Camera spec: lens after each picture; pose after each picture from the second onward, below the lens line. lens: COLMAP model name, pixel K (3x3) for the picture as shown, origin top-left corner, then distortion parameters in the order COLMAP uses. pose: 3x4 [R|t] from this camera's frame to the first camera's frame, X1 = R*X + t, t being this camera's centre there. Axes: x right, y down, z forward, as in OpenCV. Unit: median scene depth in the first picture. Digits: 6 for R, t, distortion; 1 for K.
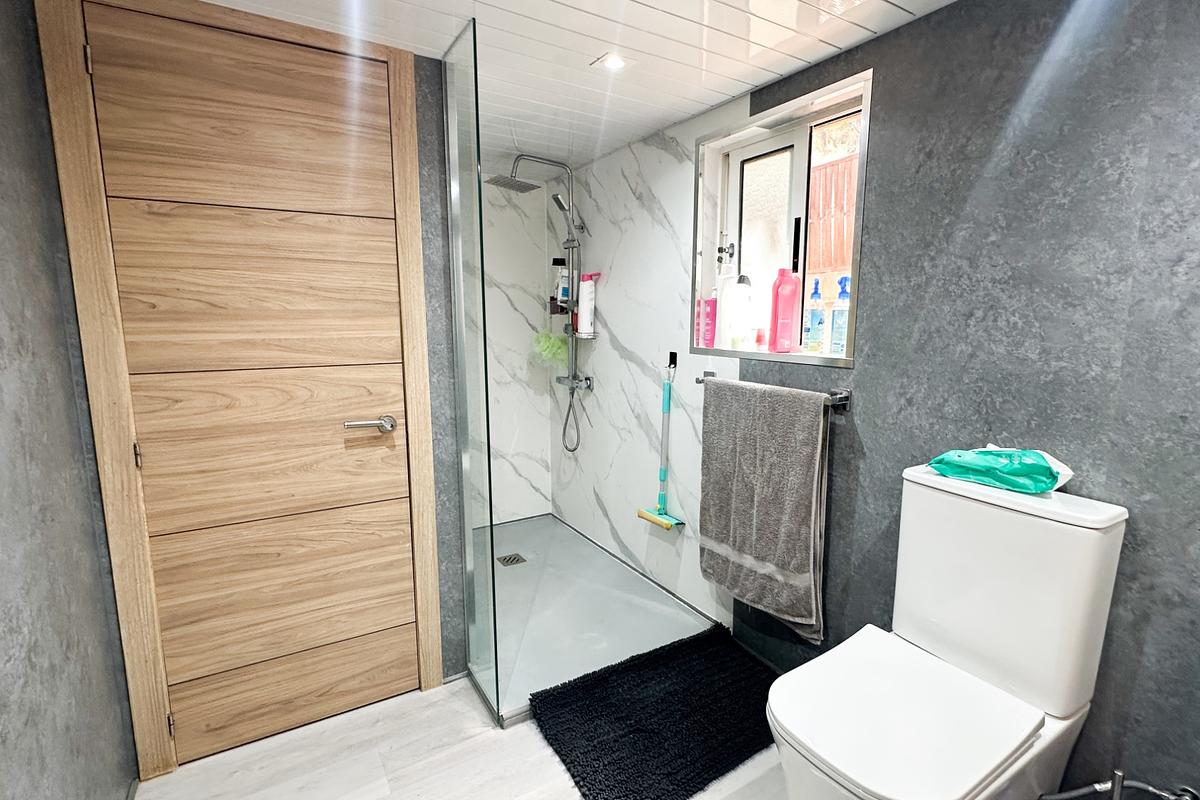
lens RADIAL K [[569.7, 0, 601.9], [0, 569.7, 401.1], [0, 0, 1]] dist [-0.004077, 0.000530]
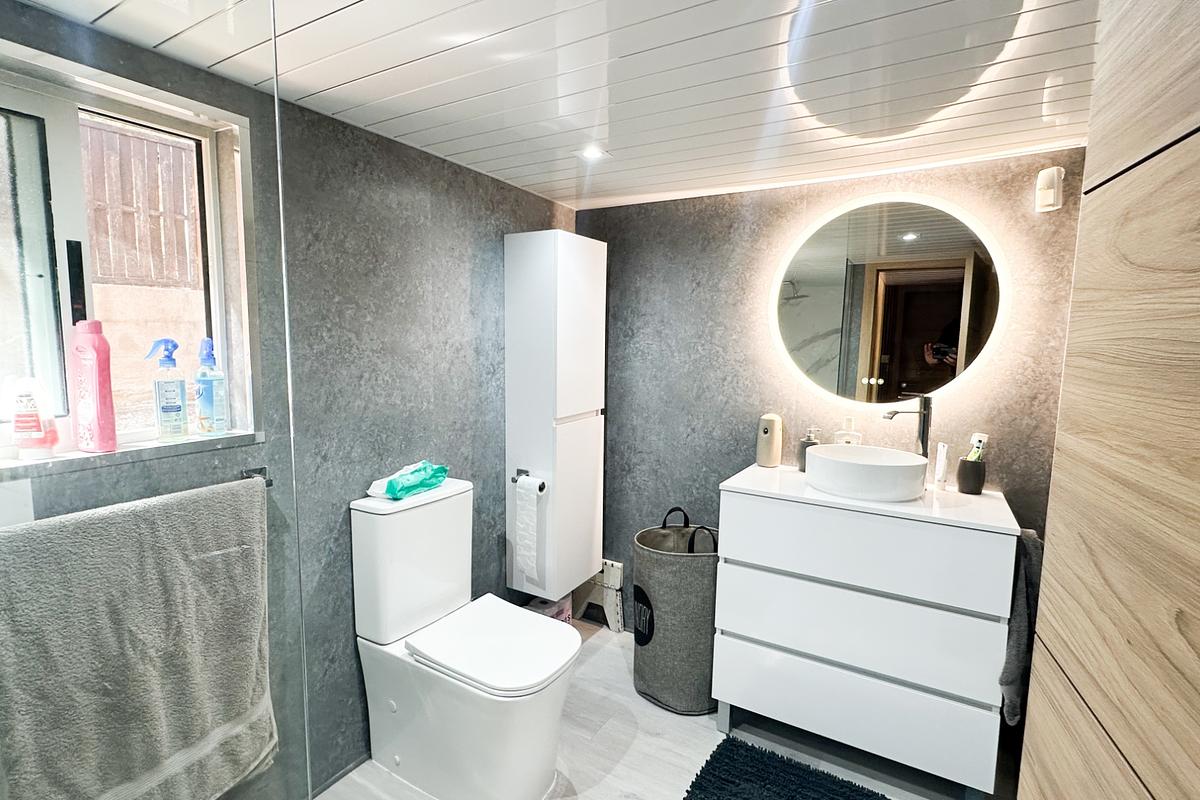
lens RADIAL K [[569.7, 0, 597.0], [0, 569.7, 395.9], [0, 0, 1]] dist [-0.004077, 0.000530]
pose [[-0.472075, -0.101238, 0.875726, -0.699051], [0.118572, 0.977065, 0.176872, -0.266103], [-0.873548, 0.187334, -0.449244, 1.095167]]
